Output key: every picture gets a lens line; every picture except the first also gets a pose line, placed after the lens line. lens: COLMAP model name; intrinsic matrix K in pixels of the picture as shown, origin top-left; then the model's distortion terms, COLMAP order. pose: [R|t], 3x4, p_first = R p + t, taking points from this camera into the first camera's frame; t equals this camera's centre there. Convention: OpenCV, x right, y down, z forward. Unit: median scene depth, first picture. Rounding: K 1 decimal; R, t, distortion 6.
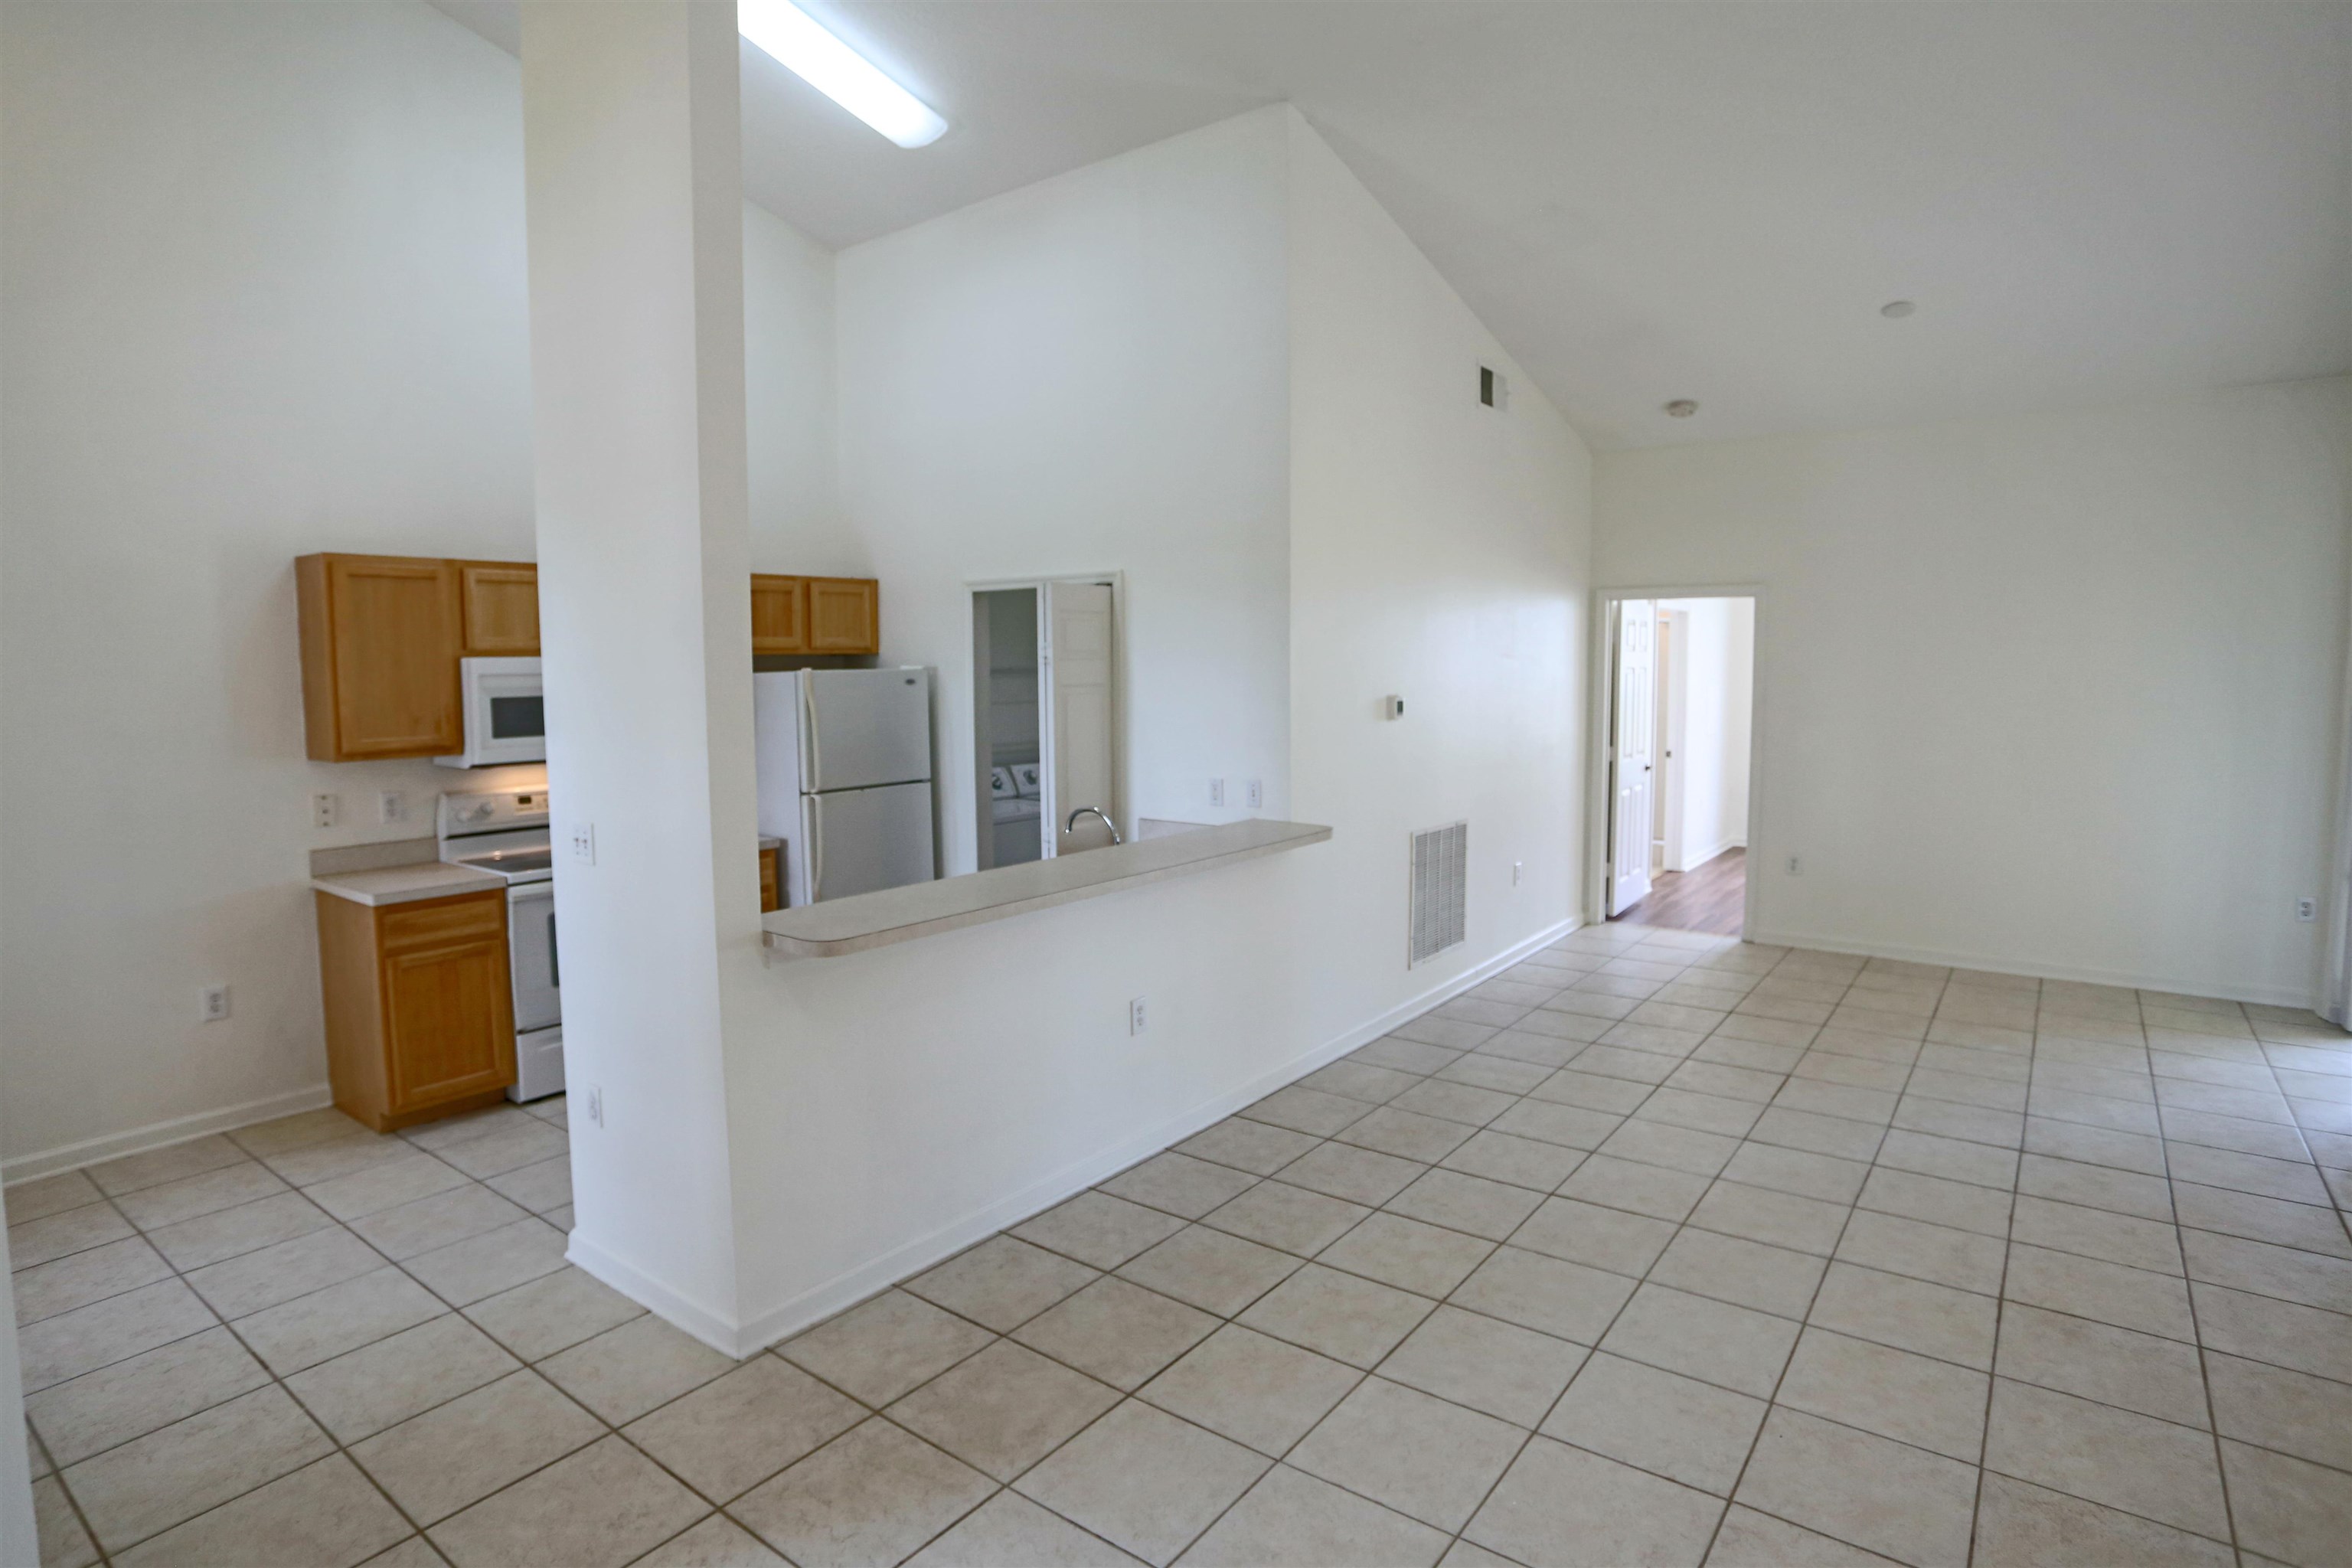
lens RADIAL K [[1220.6, 0, 1163.5], [0, 1220.6, 766.4], [0, 0, 1]] dist [-0.081206, 0.039235]
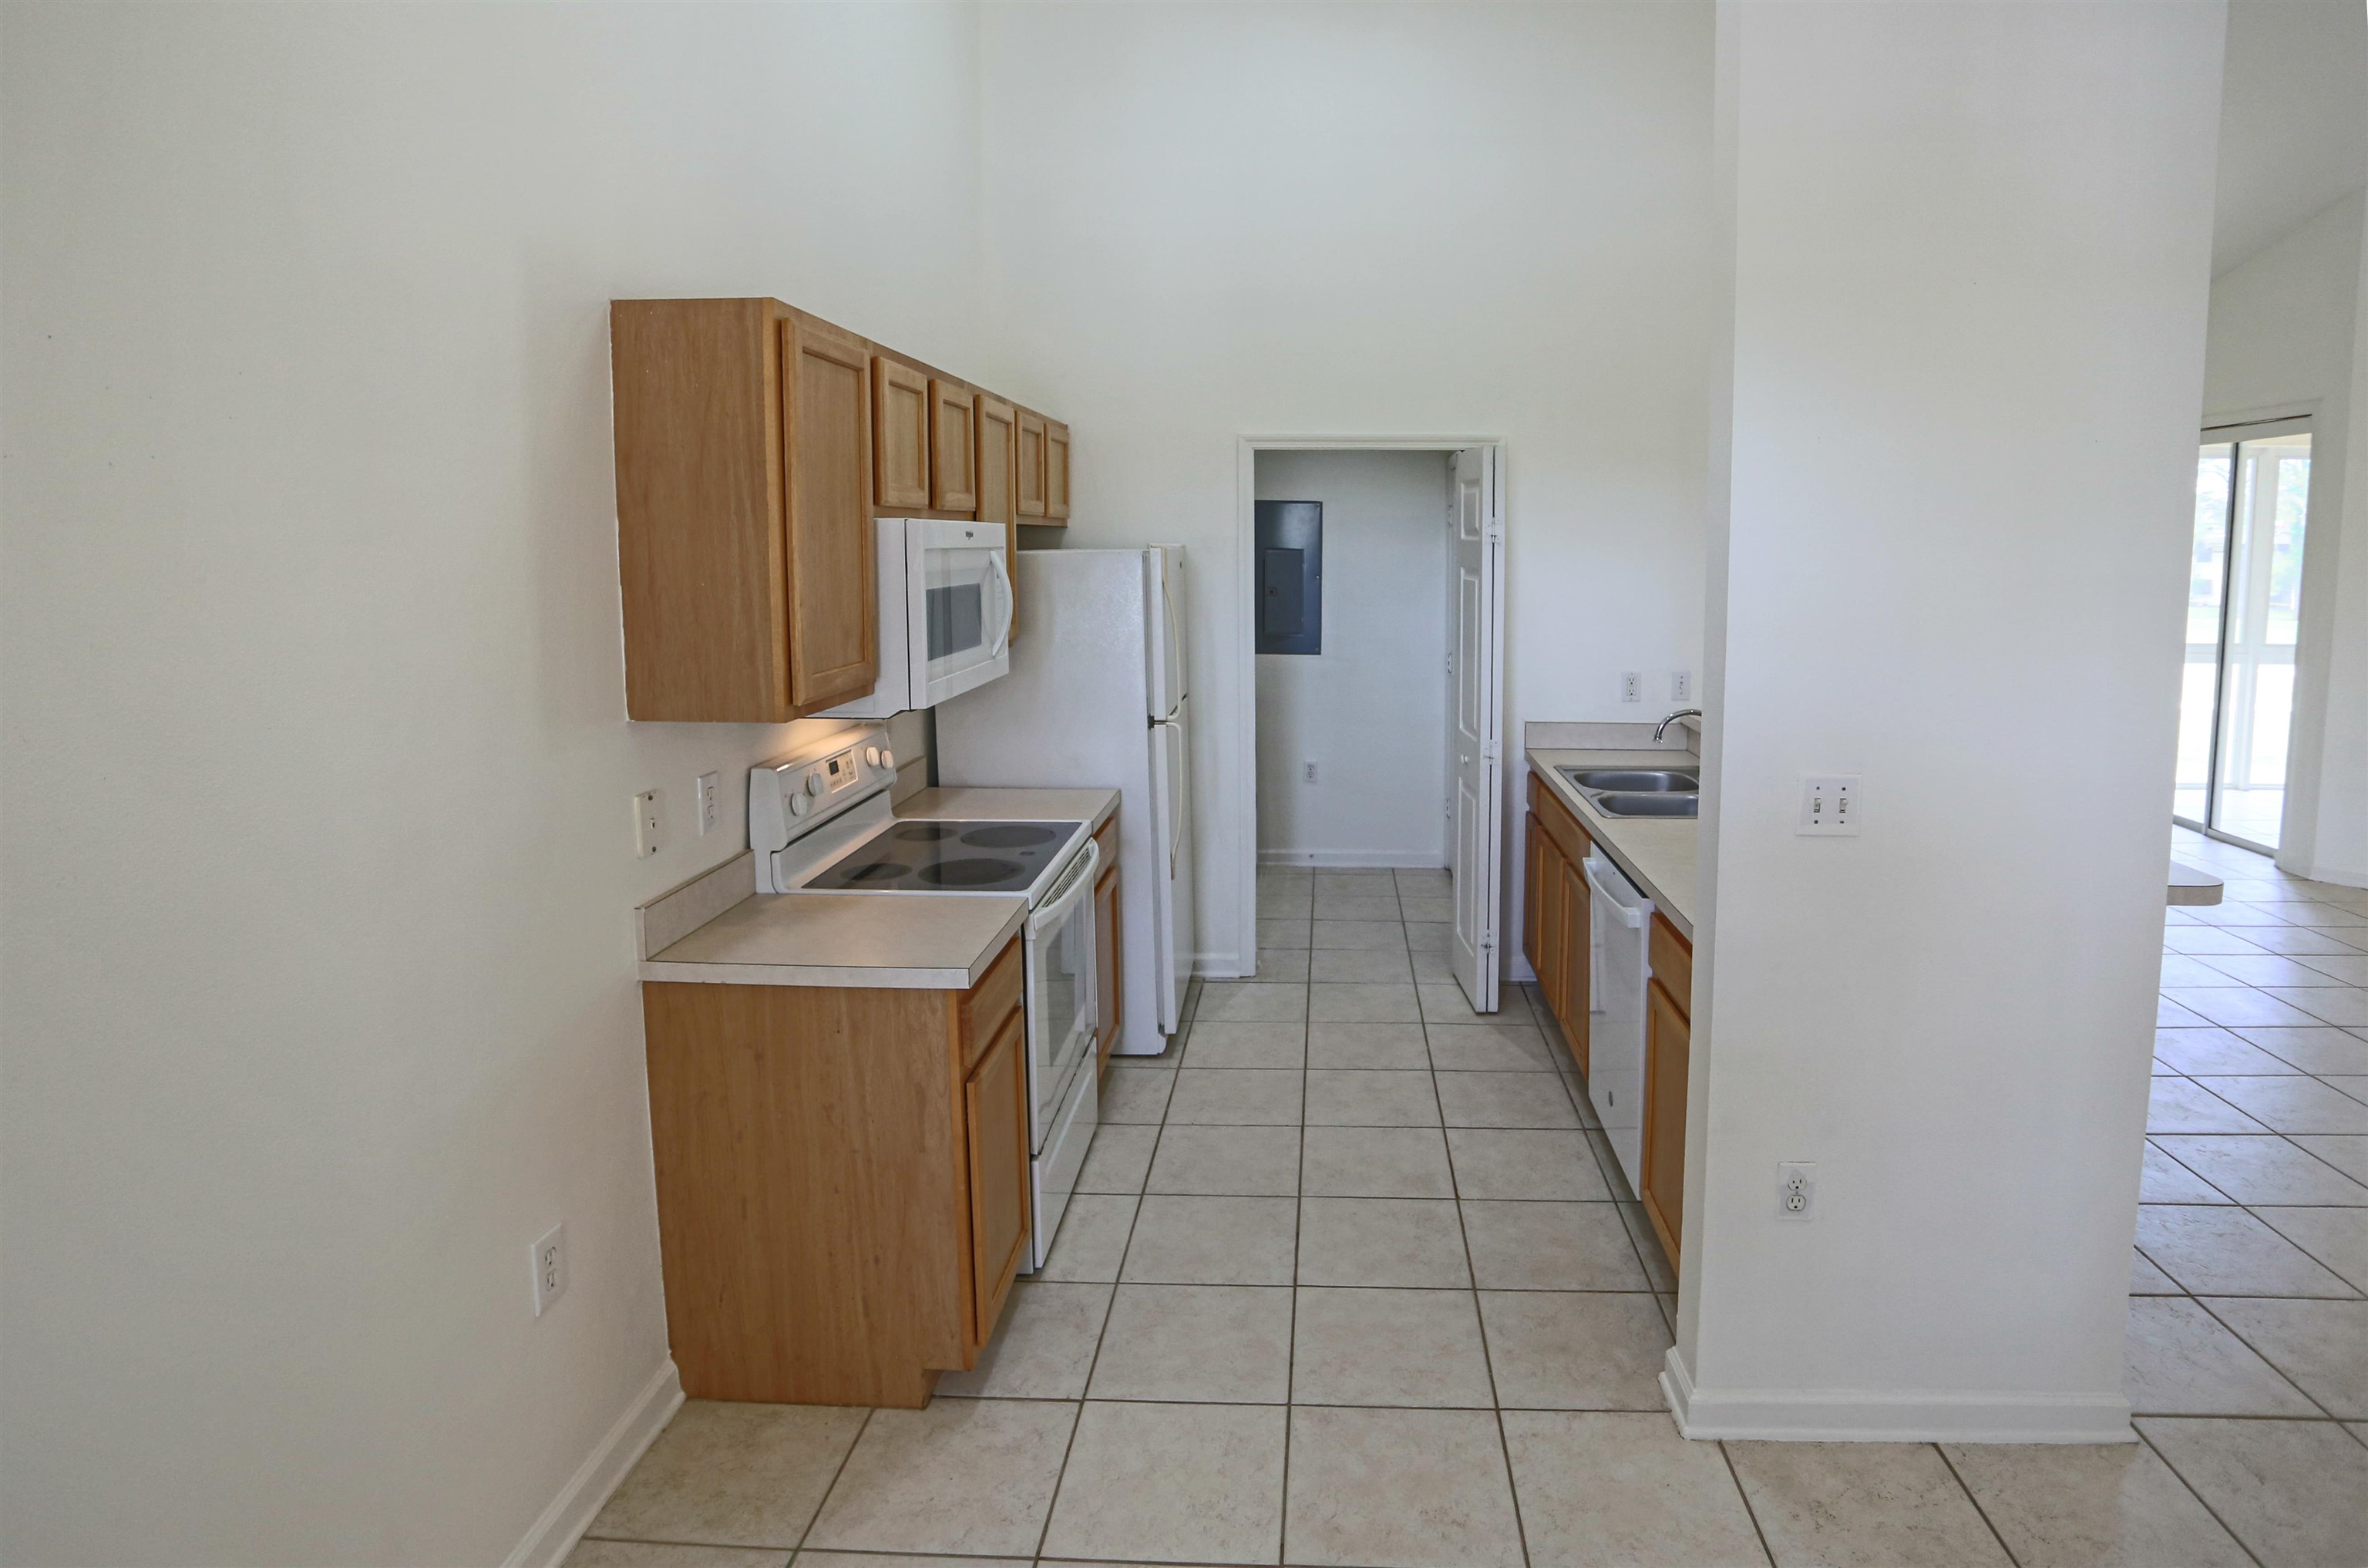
lens RADIAL K [[1240.6, 0, 1196.8], [0, 1240.6, 698.5], [0, 0, 1]] dist [0.000603, 0.000486]
pose [[0.847258, -0.060355, 0.527742, -0.763410], [0.042793, 0.998050, 0.045441, -0.027444], [-0.529456, -0.015917, 0.848188, 0.422007]]
